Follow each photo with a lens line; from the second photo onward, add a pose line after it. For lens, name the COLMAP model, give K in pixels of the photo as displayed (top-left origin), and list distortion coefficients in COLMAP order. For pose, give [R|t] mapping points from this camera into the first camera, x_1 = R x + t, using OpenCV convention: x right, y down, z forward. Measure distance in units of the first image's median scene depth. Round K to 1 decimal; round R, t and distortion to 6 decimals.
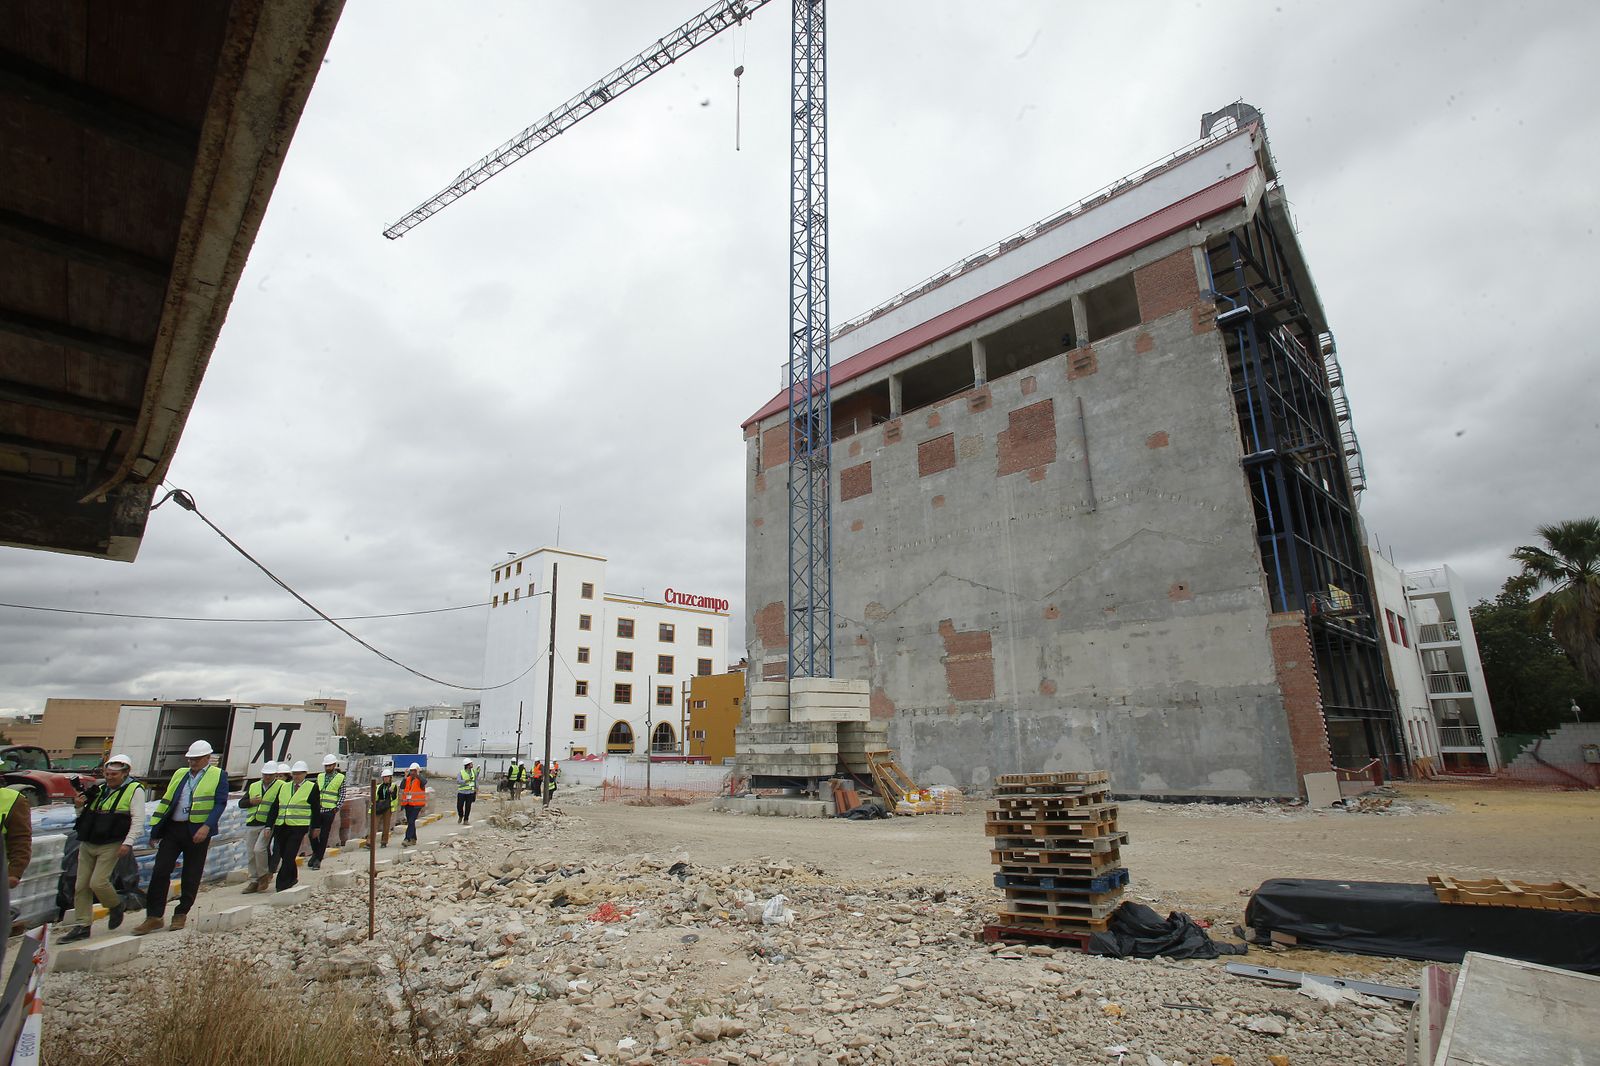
lens RADIAL K [[786.8, 0, 800.0], [0, 786.8, 533.0], [0, 0, 1]] dist [-0.089323, 0.050083]
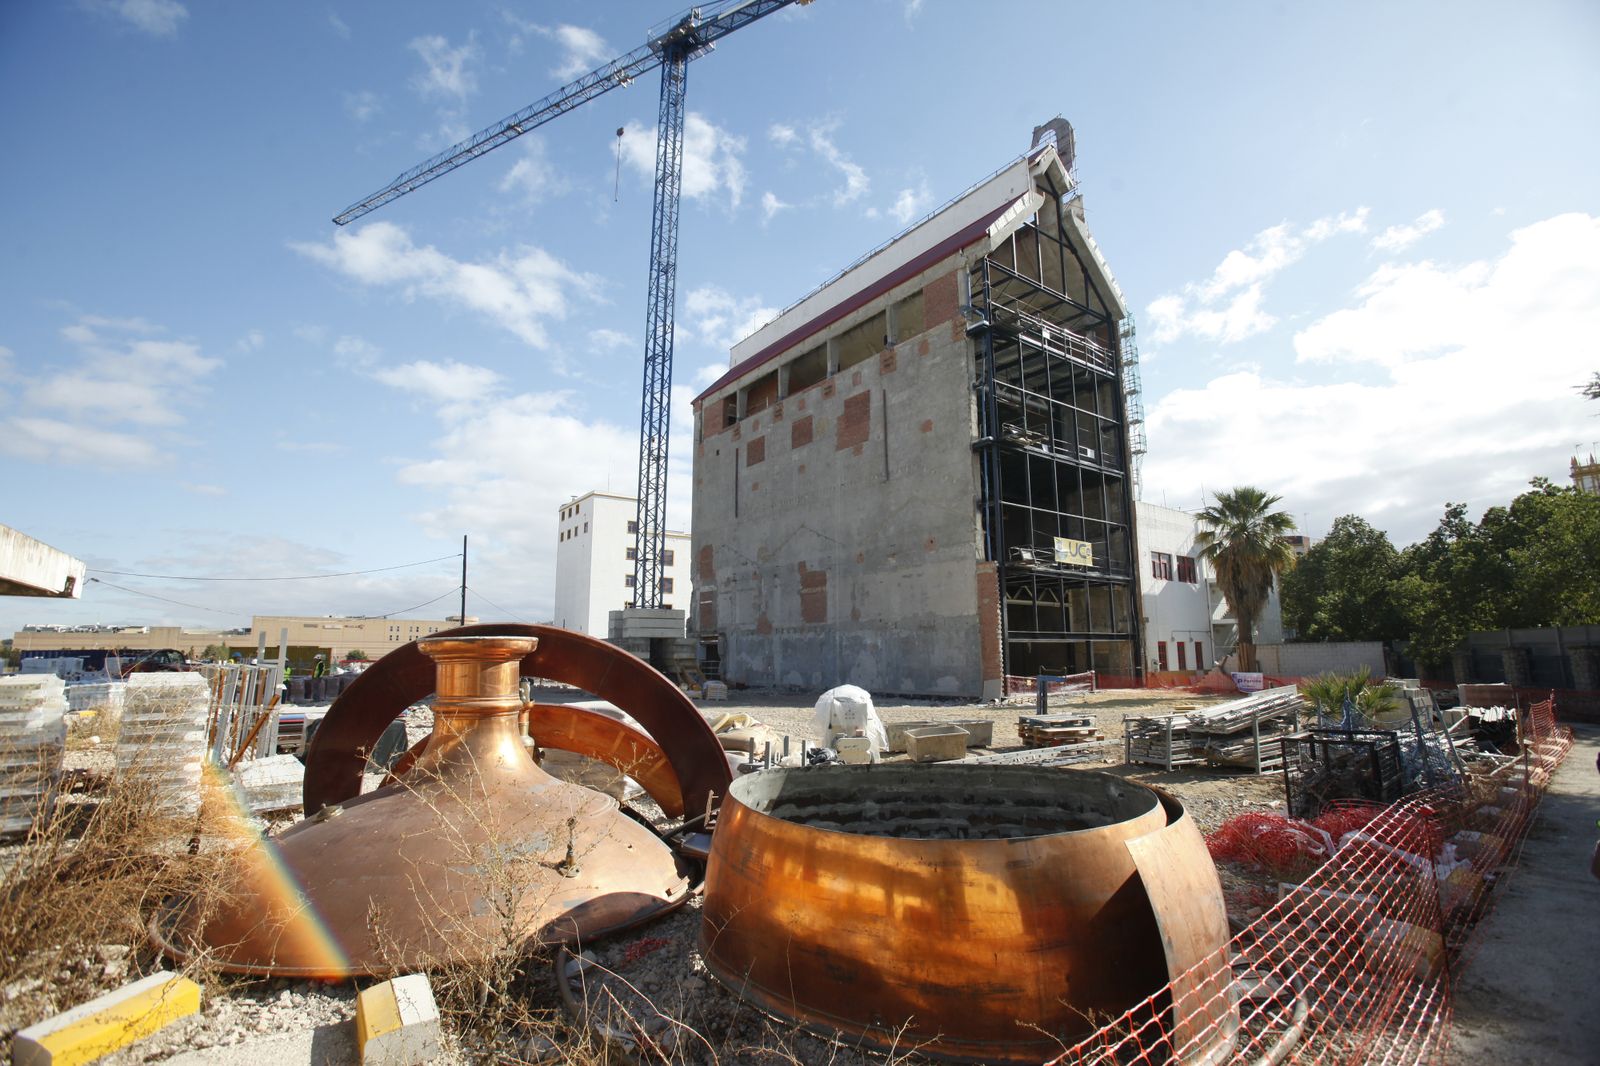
lens RADIAL K [[740.6, 0, 799.3], [0, 740.6, 537.3], [0, 0, 1]] dist [-0.082603, 0.038810]
pose [[0.991707, -0.012973, -0.127865, 0.358827], [0.026488, 0.994165, 0.104570, -0.062079], [0.125763, -0.107090, 0.986263, -0.228296]]
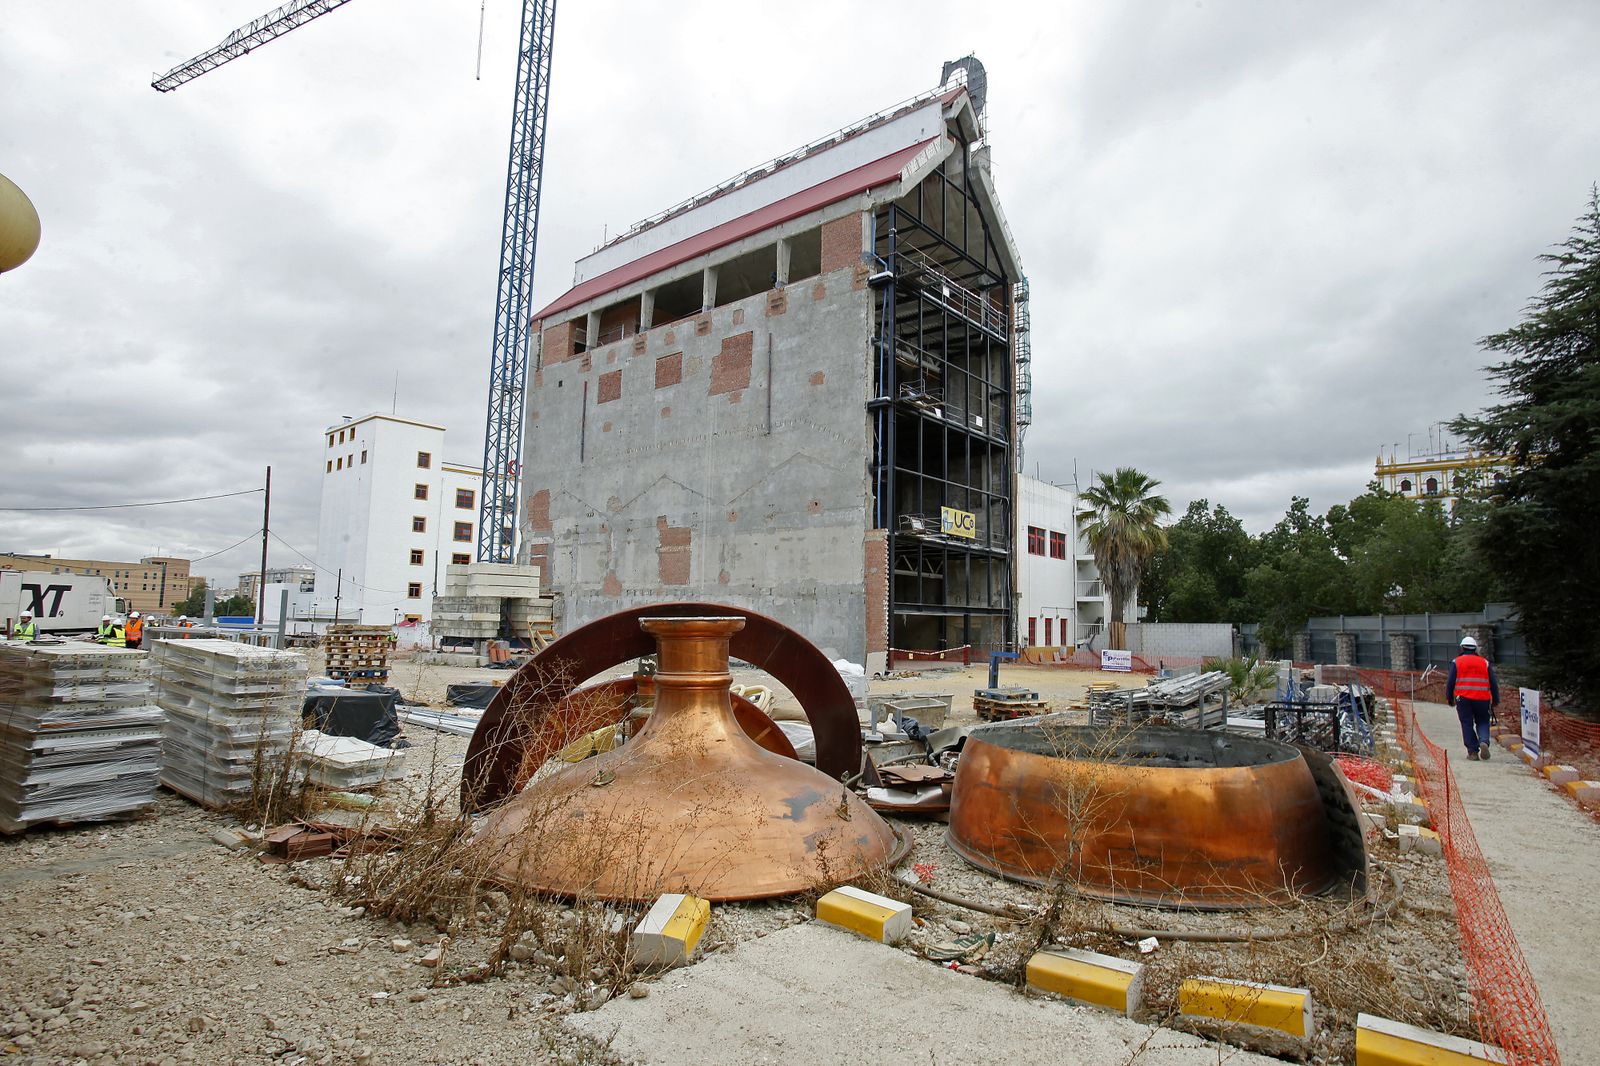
lens RADIAL K [[843.5, 0, 800.0], [0, 843.5, 533.0], [0, 0, 1]] dist [-0.063250, 0.000988]
pose [[0.993618, 0.042710, 0.104403, 0.274459], [-0.058663, 0.986193, 0.154860, -0.074929], [-0.096348, -0.159996, 0.982404, -0.272264]]
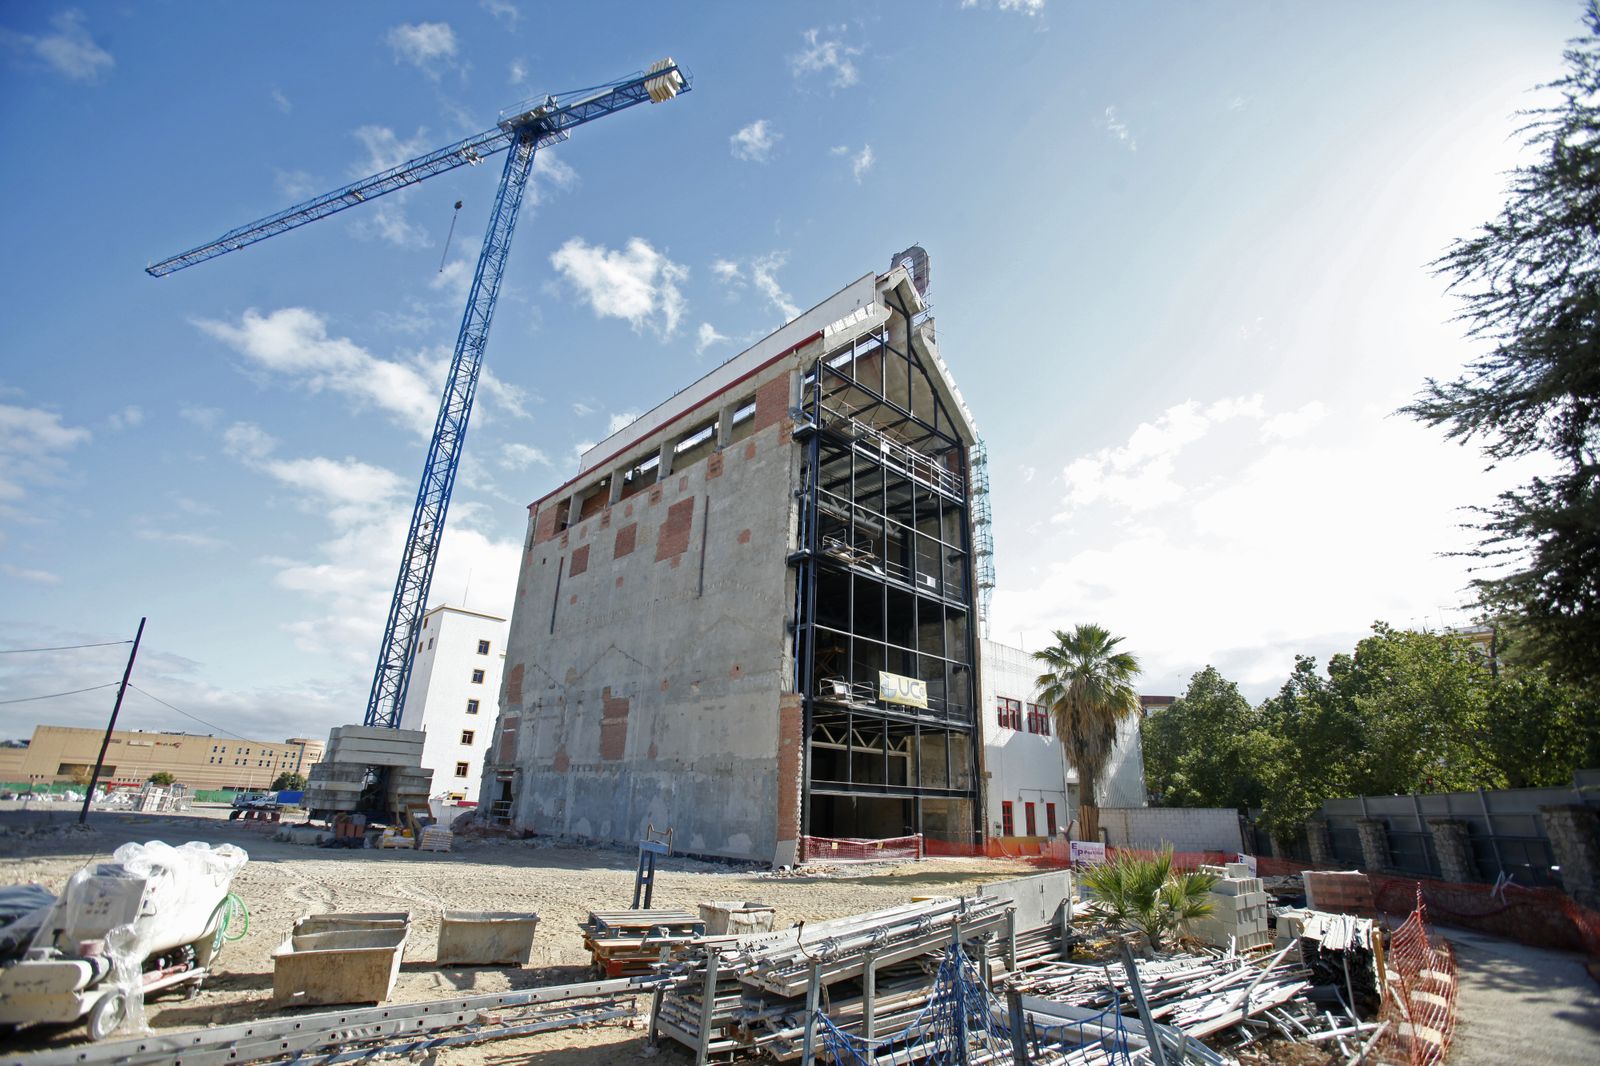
lens RADIAL K [[740.6, 0, 799.3], [0, 740.6, 537.3], [0, 0, 1]] dist [-0.082603, 0.038810]
pose [[0.998990, 0.044155, -0.008356, 0.486499], [-0.044724, 0.995033, -0.088927, -0.022620], [0.004388, 0.089211, 0.996003, -0.074160]]
